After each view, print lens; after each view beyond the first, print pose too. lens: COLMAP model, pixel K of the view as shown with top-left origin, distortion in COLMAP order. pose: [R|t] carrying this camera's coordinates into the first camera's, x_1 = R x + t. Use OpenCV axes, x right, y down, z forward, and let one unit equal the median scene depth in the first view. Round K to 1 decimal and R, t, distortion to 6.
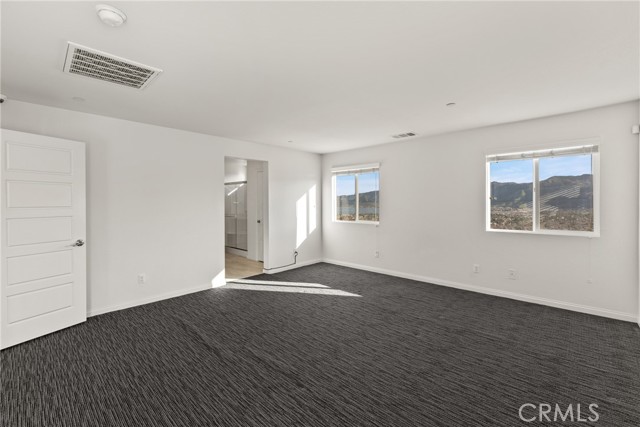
lens RADIAL K [[277.1, 0, 316.3], [0, 277.1, 203.5], [0, 0, 1]] dist [0.000418, 0.000225]
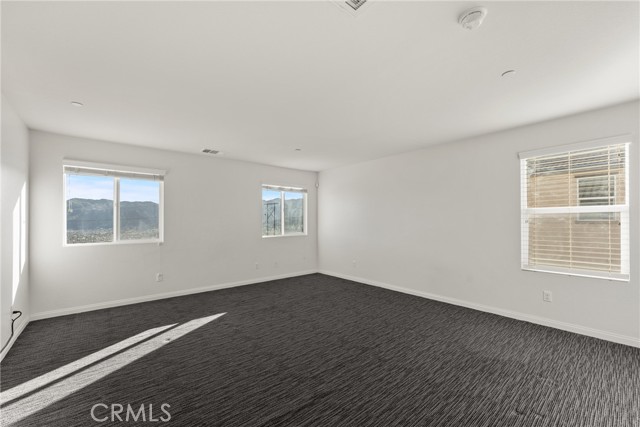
lens RADIAL K [[258.4, 0, 319.5], [0, 258.4, 215.2], [0, 0, 1]] dist [-0.002589, -0.000532]
pose [[0.118511, 0.024044, 0.992662, -0.788436], [0.005532, 0.999675, -0.024874, 0.024714], [-0.992937, 0.008440, 0.118340, 0.648642]]
